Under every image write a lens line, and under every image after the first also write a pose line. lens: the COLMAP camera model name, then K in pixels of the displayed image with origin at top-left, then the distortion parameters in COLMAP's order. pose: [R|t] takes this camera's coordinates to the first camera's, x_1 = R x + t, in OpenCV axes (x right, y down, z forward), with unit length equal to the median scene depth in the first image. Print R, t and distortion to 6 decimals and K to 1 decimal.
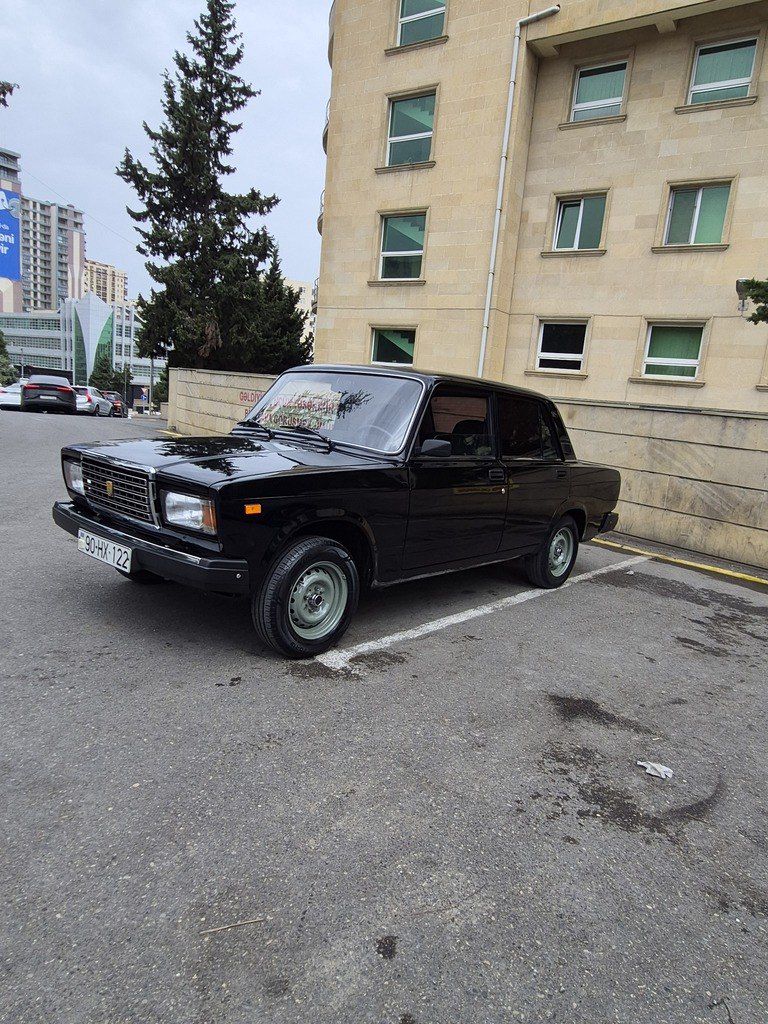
lens RADIAL K [[665.6, 0, 382.0], [0, 665.6, 516.5], [0, 0, 1]] dist [0.004788, -0.004317]
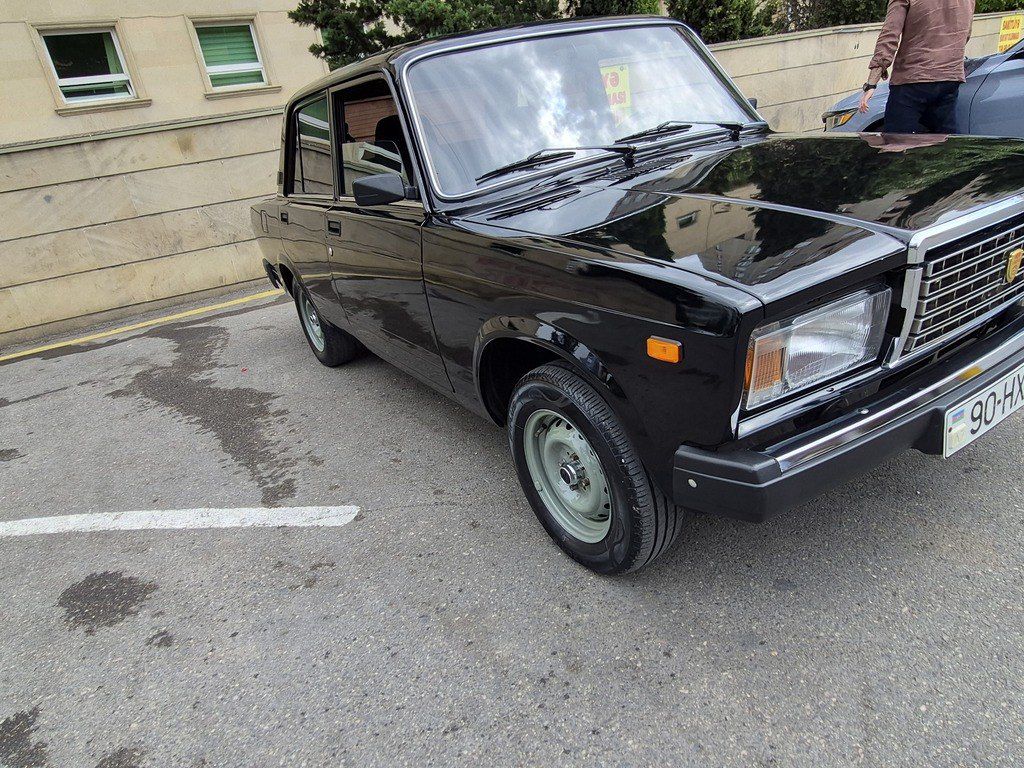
lens RADIAL K [[667.1, 0, 517.8], [0, 667.1, 382.3], [0, 0, 1]] dist [0.002886, -0.001280]
pose [[0.245492, -0.494533, 0.833769, -0.164901], [0.334963, 0.850386, 0.405763, -0.049381], [-0.909689, 0.179670, 0.374413, 0.207860]]
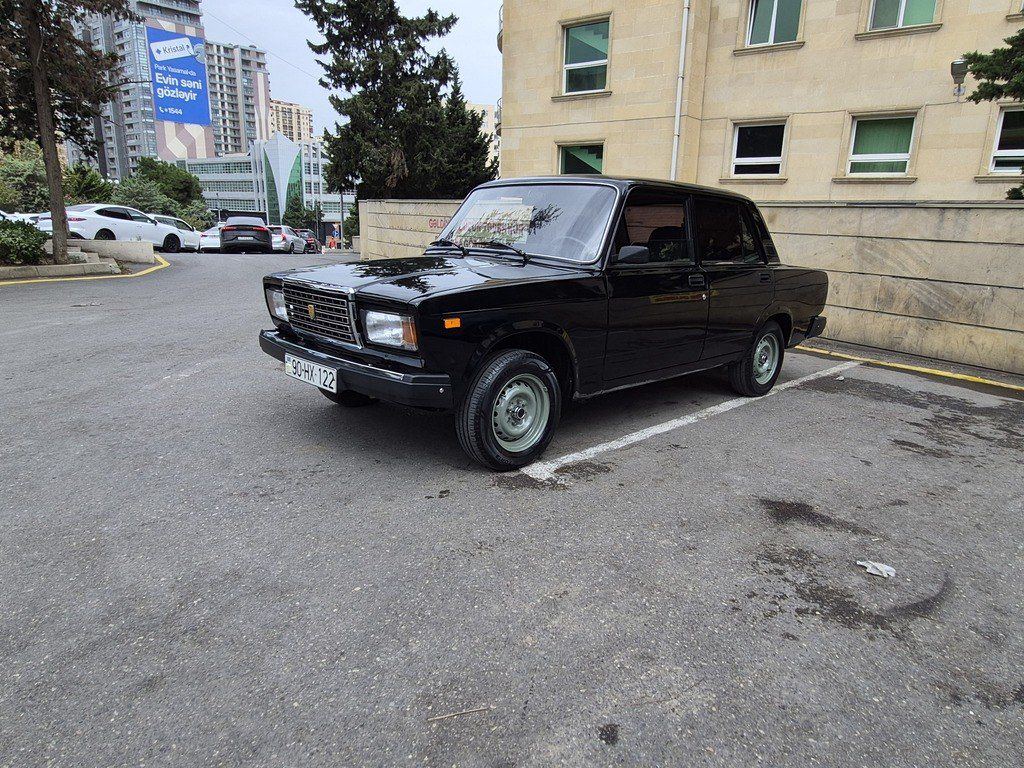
lens RADIAL K [[667.1, 0, 517.8], [0, 667.1, 382.3], [0, 0, 1]] dist [0.002886, -0.001280]
pose [[0.995053, -0.042913, -0.089595, -0.001477], [0.048274, 0.997117, 0.058550, 0.003819], [0.086824, -0.062585, 0.994256, 0.000722]]
